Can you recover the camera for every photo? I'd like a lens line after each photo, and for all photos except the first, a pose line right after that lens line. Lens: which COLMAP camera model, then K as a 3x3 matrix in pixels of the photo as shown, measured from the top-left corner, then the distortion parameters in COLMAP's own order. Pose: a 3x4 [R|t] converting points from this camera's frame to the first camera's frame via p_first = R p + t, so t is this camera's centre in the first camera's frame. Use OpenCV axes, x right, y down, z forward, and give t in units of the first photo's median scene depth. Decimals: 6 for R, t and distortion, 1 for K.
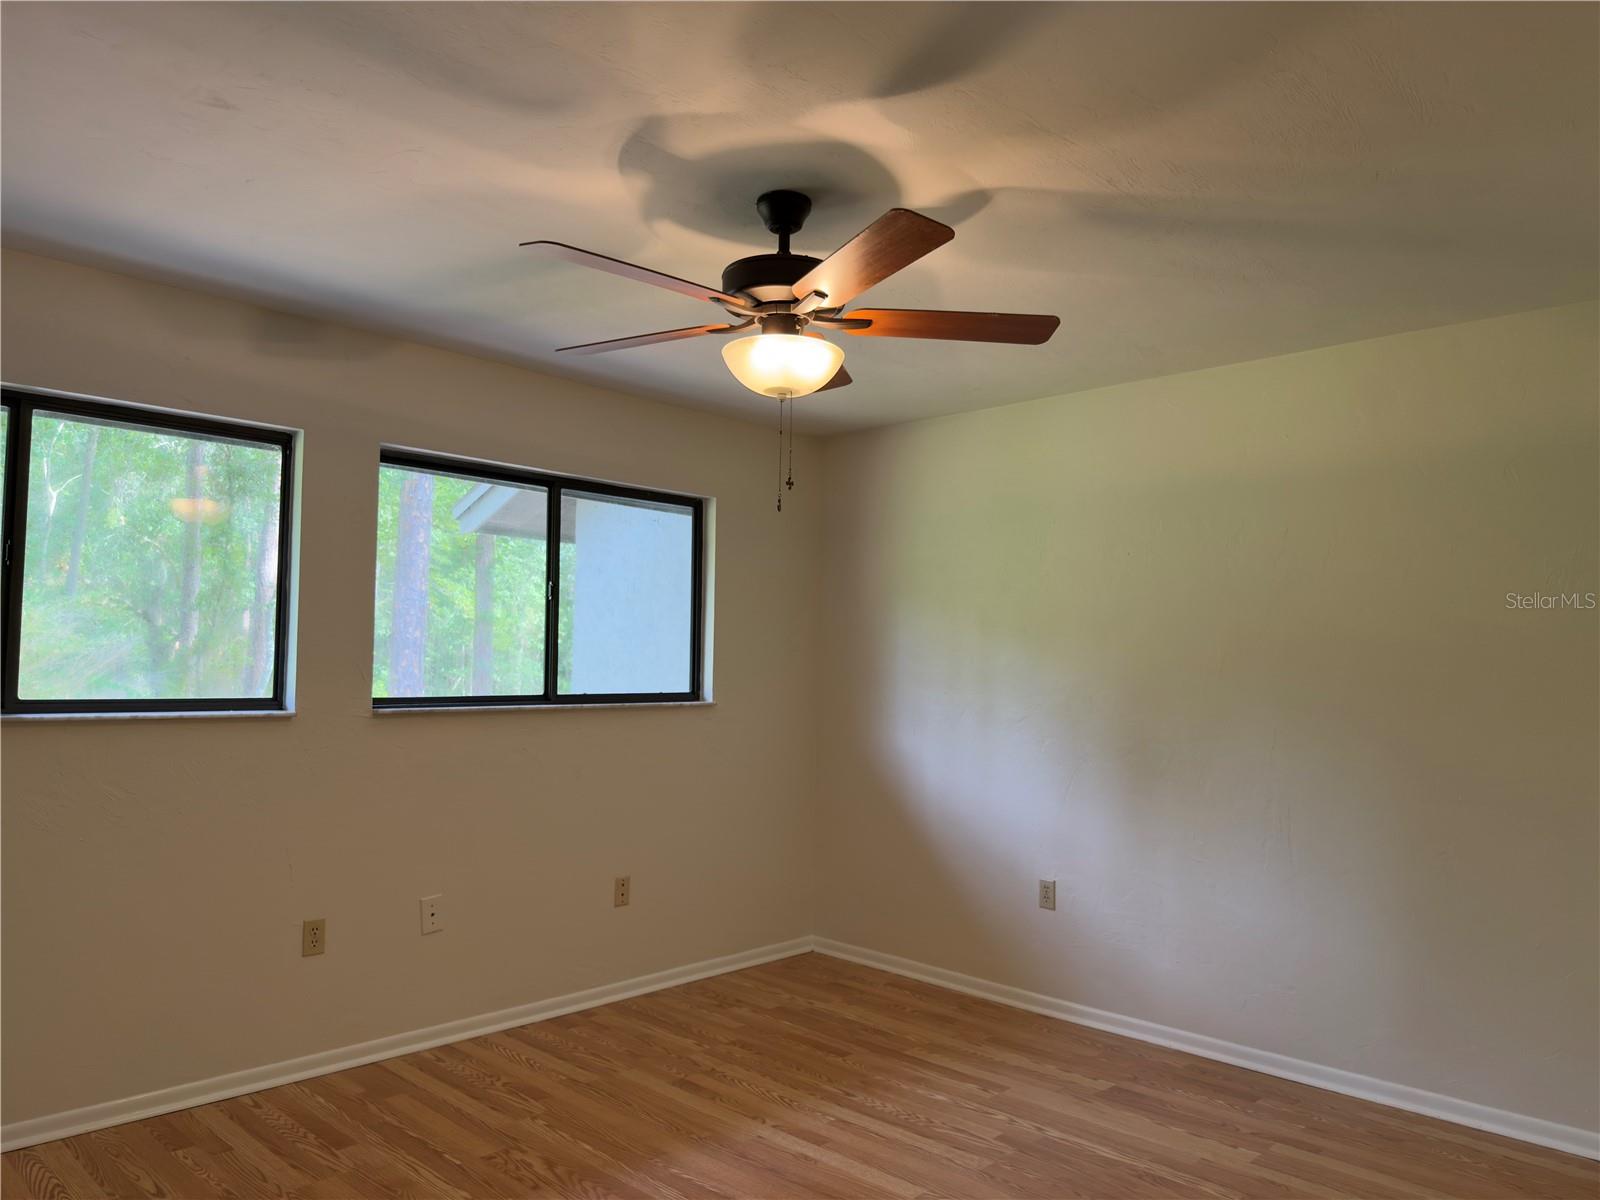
lens RADIAL K [[1128.0, 0, 798.0], [0, 1128.0, 607.2], [0, 0, 1]] dist [0.067336, -0.073448]
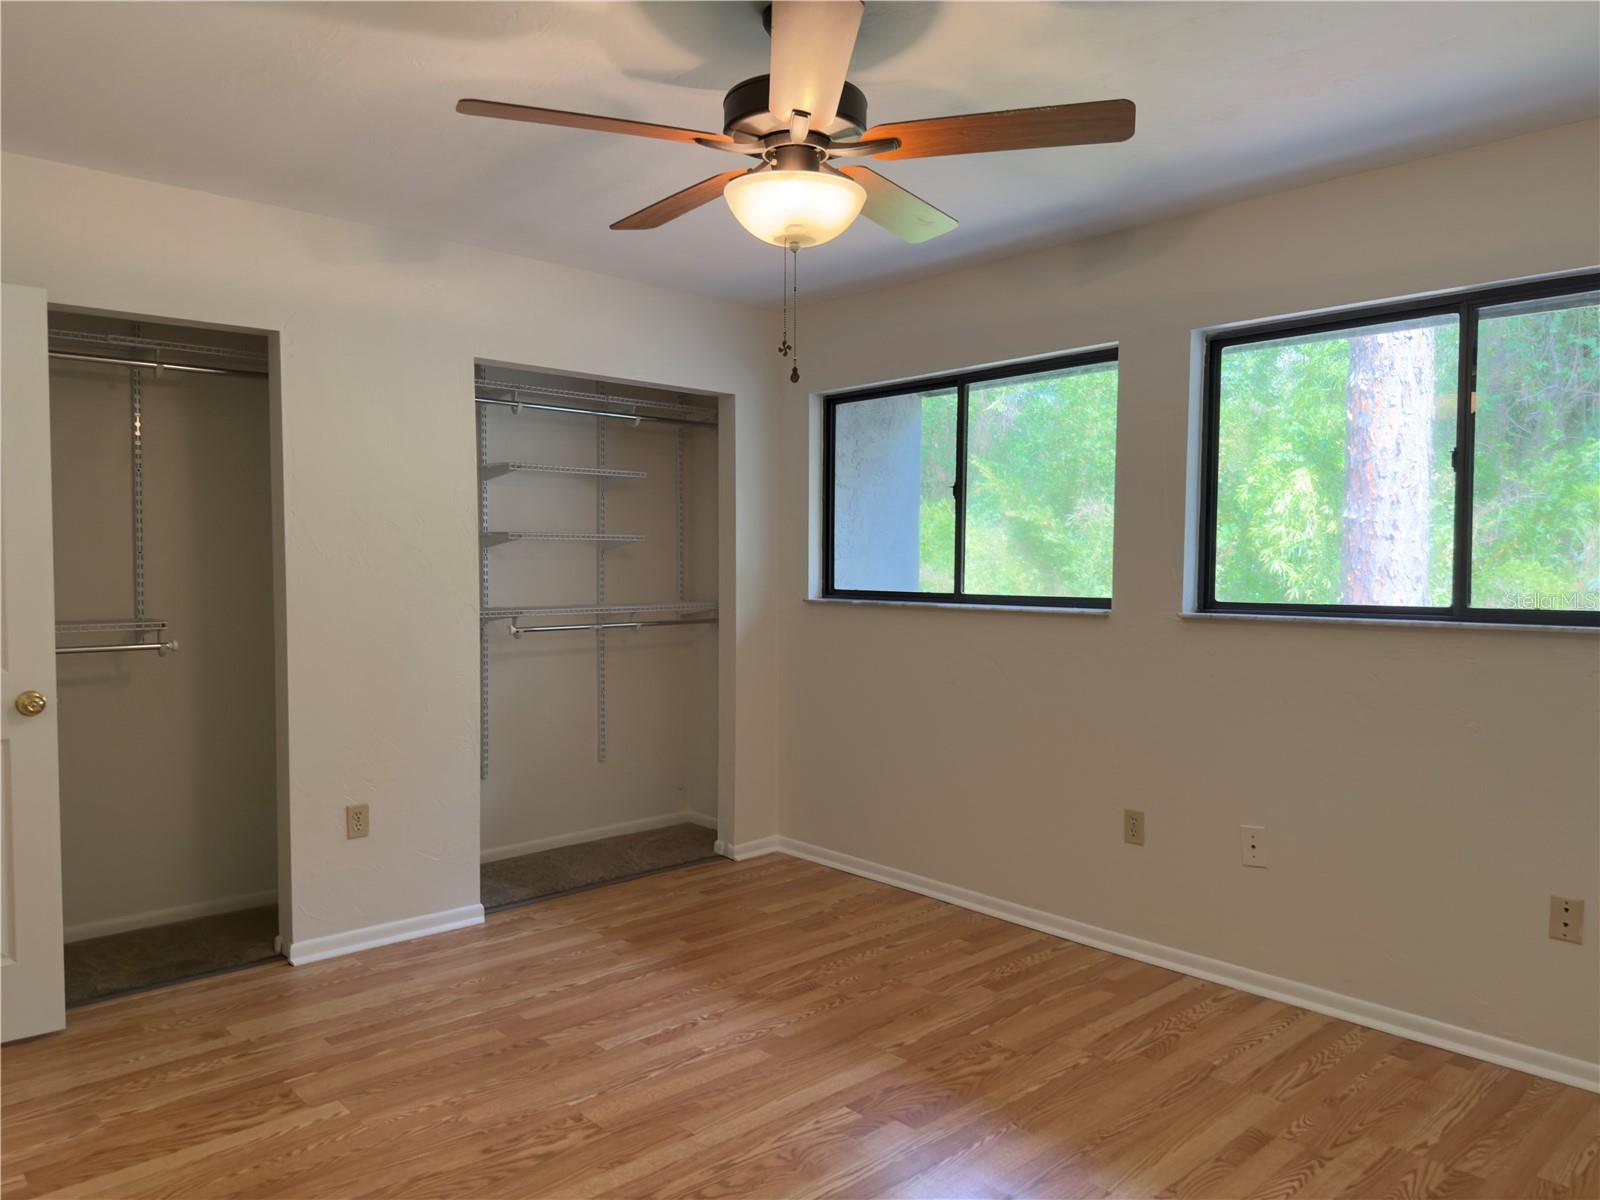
lens RADIAL K [[1109.0, 0, 767.5], [0, 1109.0, 599.8], [0, 0, 1]] dist [0.060716, -0.060392]
pose [[-0.046843, 0.018267, -0.998735, 0.620950], [0.046811, 0.998774, 0.016073, 0.049590], [0.997805, -0.045999, -0.047641, 0.735658]]
